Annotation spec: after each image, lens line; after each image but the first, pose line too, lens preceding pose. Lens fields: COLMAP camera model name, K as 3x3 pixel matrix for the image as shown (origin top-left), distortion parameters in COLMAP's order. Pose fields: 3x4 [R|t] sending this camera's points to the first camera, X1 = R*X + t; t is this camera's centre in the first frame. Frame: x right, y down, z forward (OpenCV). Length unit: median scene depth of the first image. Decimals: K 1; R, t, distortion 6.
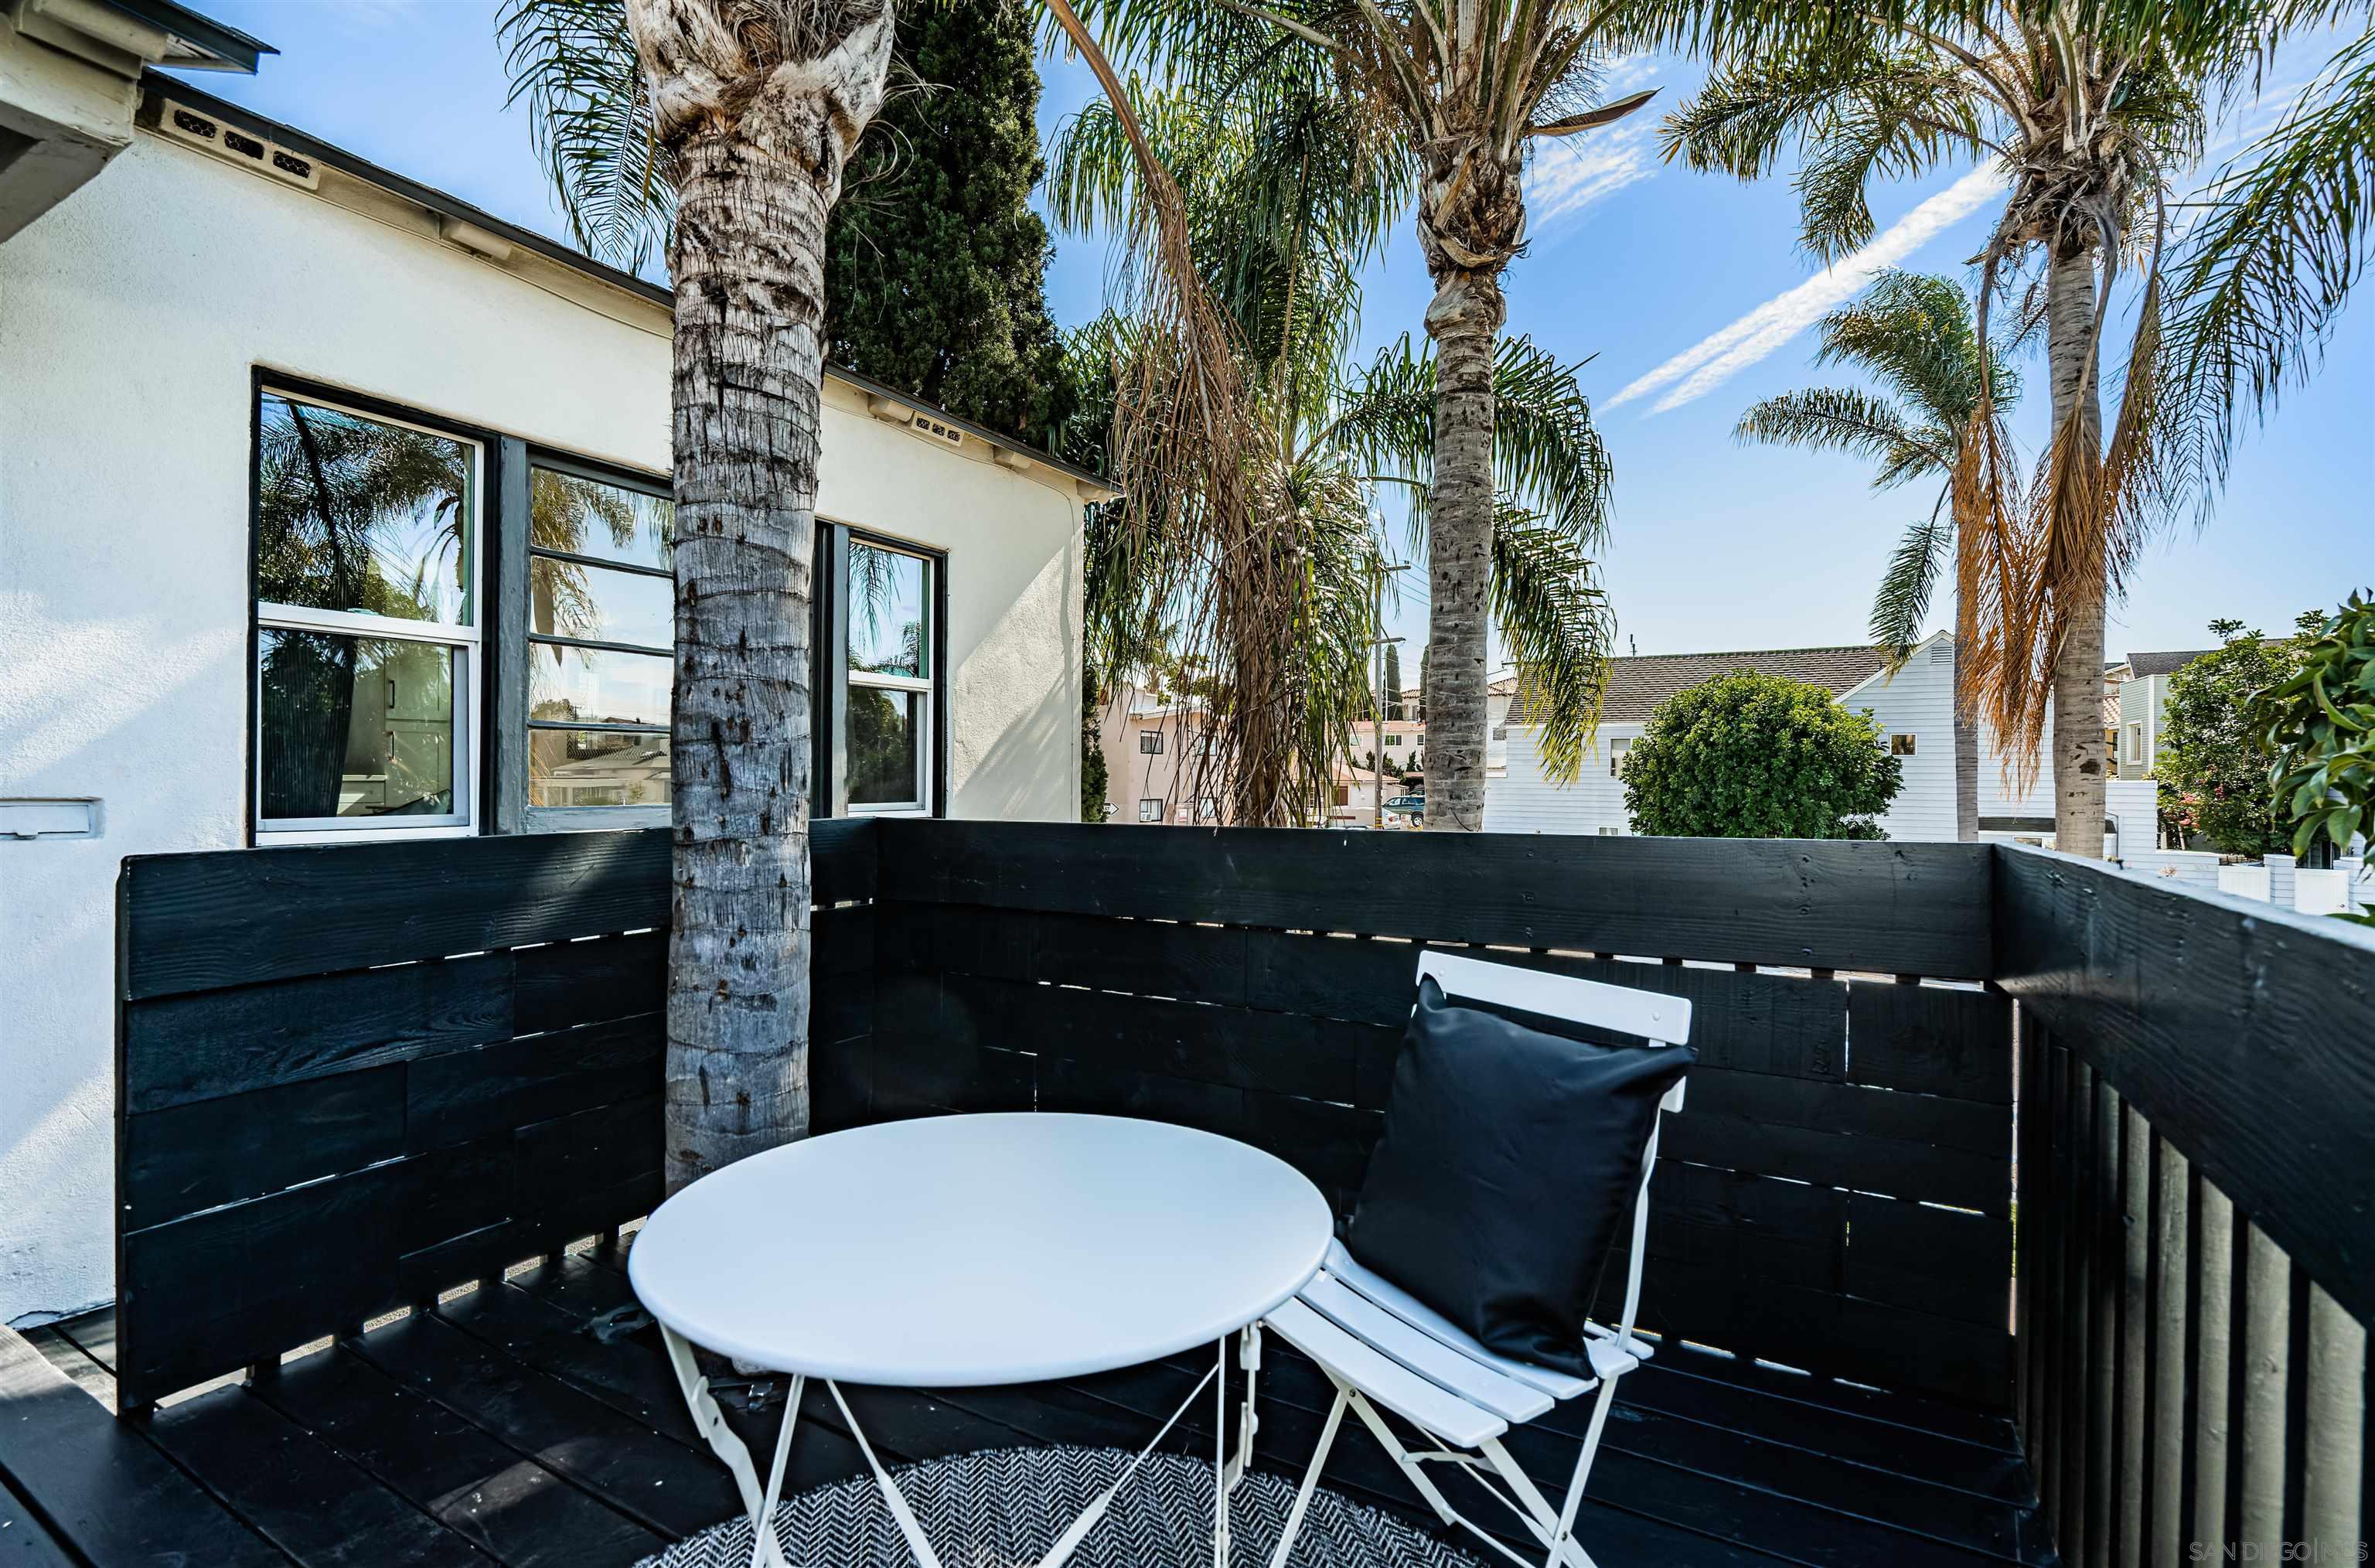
lens RADIAL K [[1068.8, 0, 1173.8], [0, 1068.8, 769.3], [0, 0, 1]] dist [-0.004071, -0.000416]
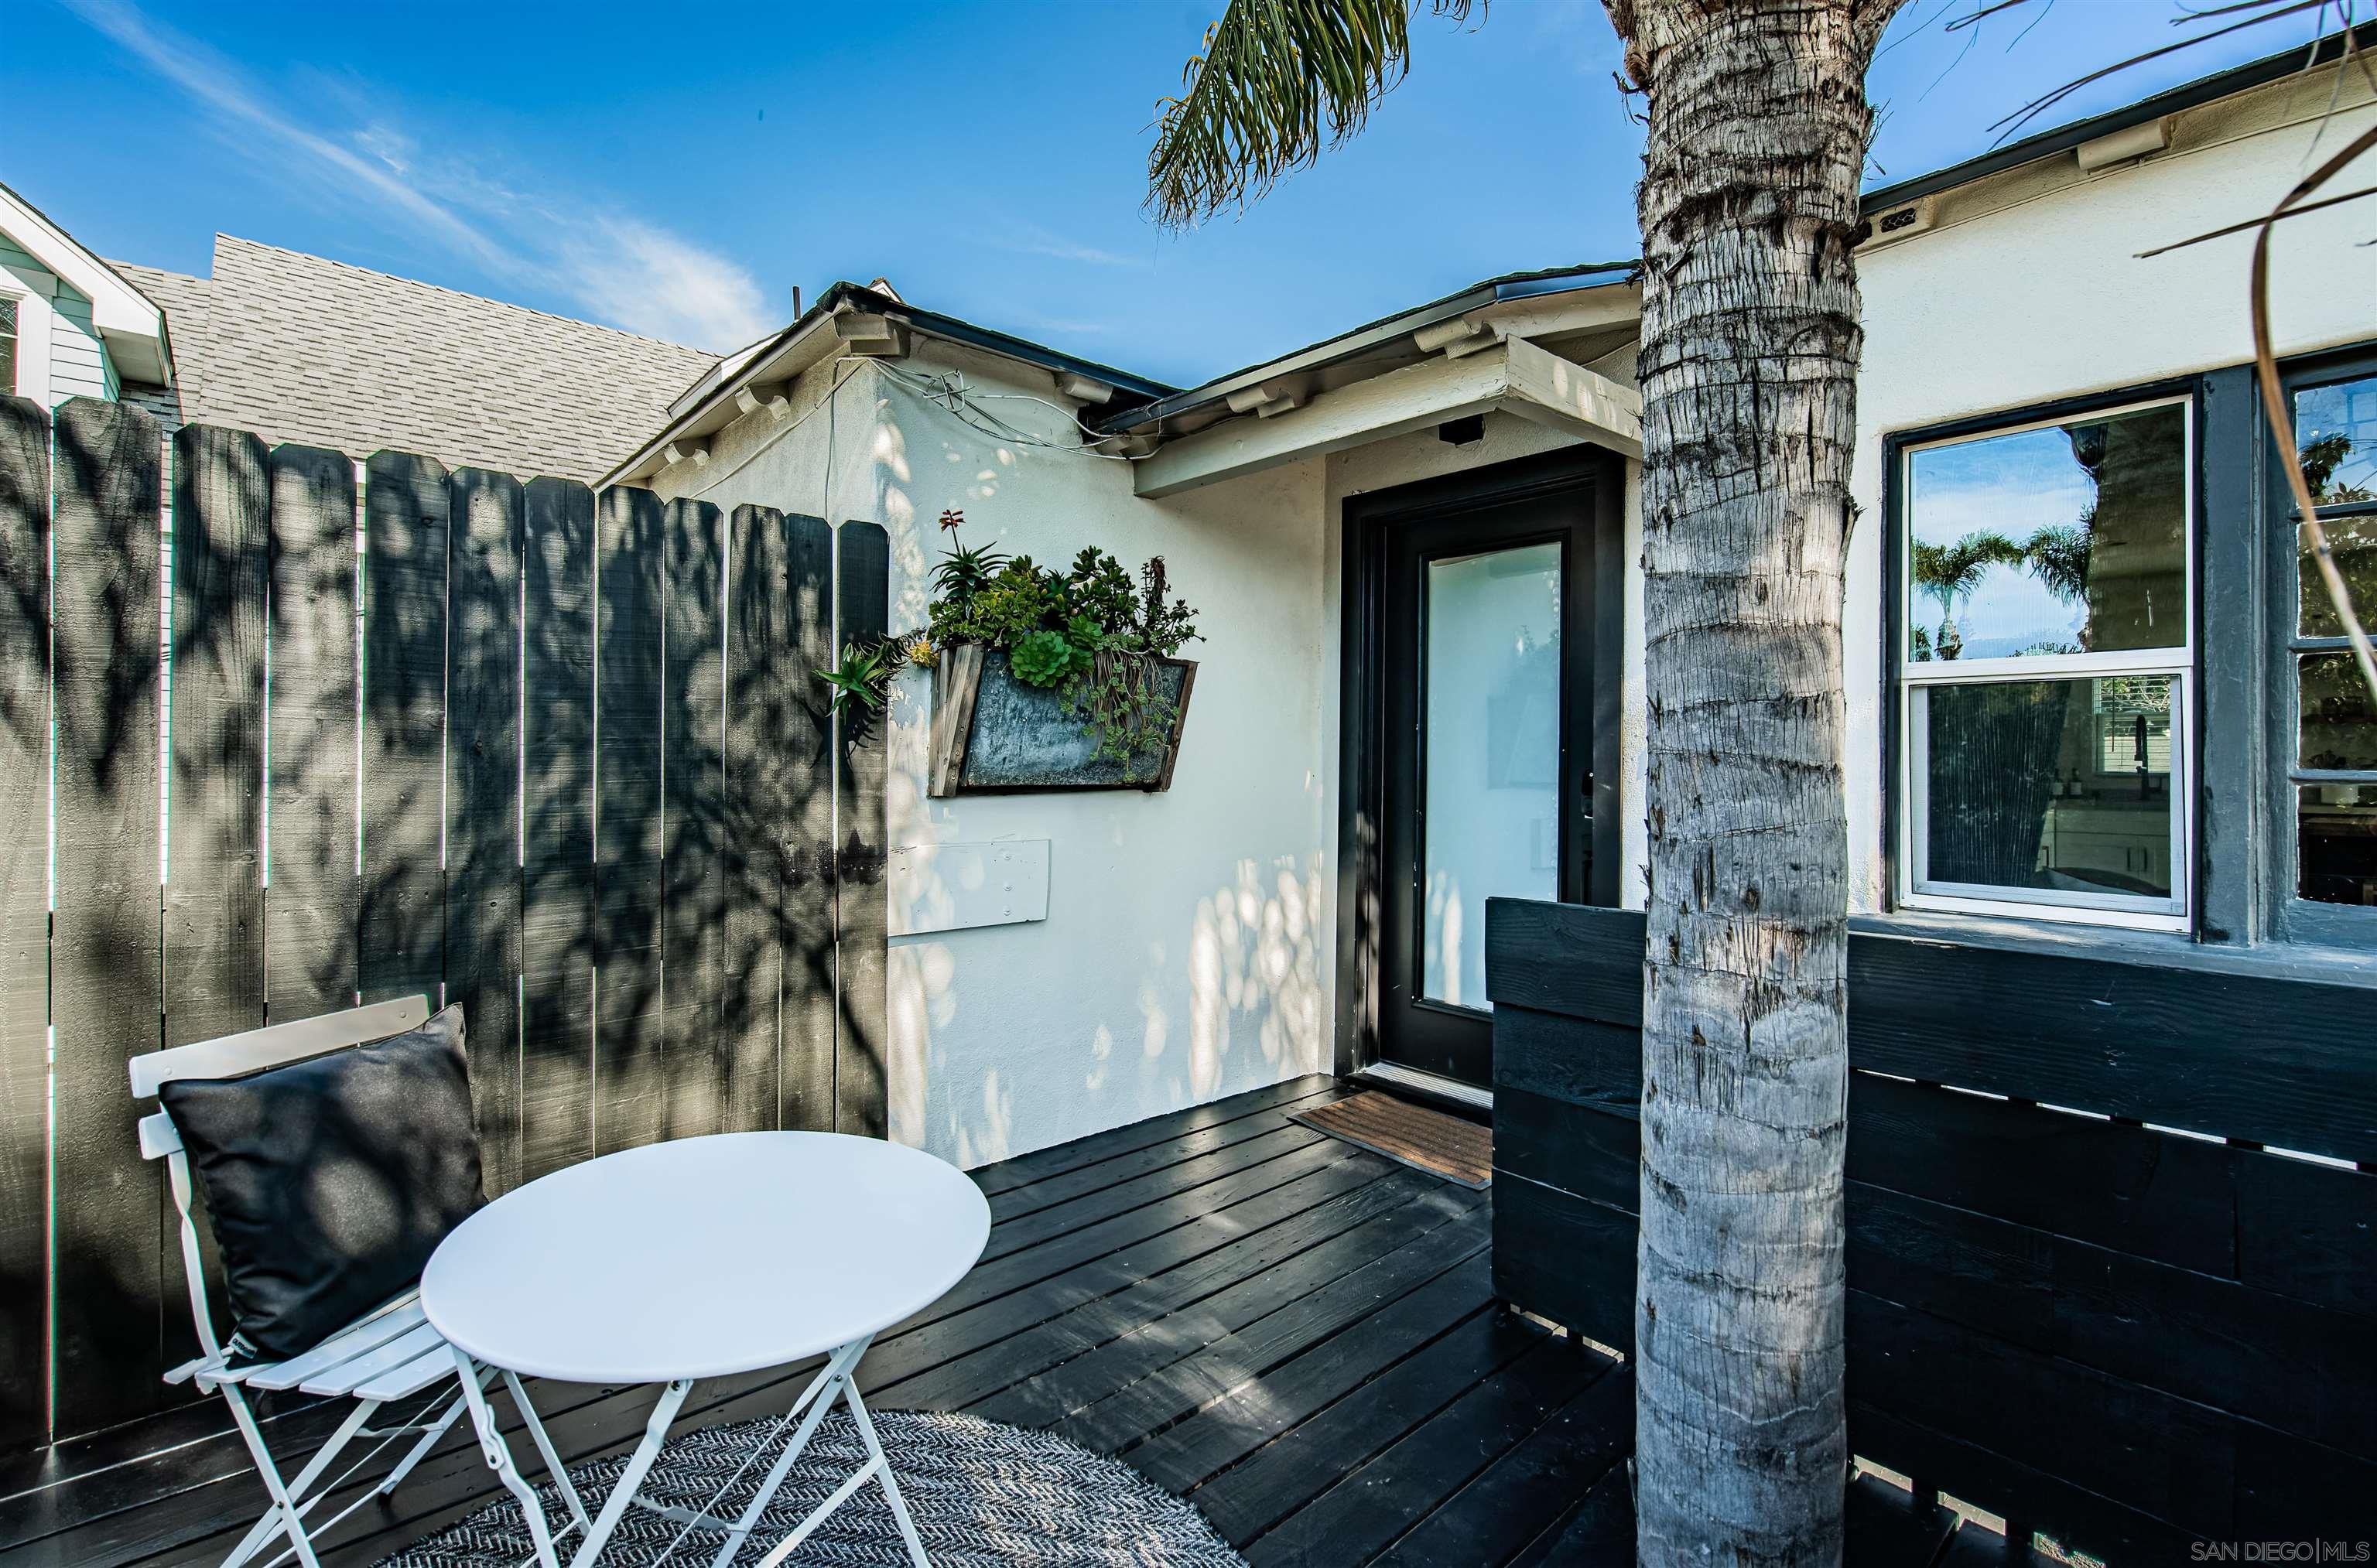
lens RADIAL K [[1069.5, 0, 1174.8], [0, 1069.5, 769.3], [0, 0, 1]] dist [-0.004071, -0.000416]
pose [[-0.322346, -0.008962, -0.946579, 0.293411], [-0.000974, 0.999958, -0.009135, -0.045812], [0.946621, -0.002022, -0.322342, 0.629666]]
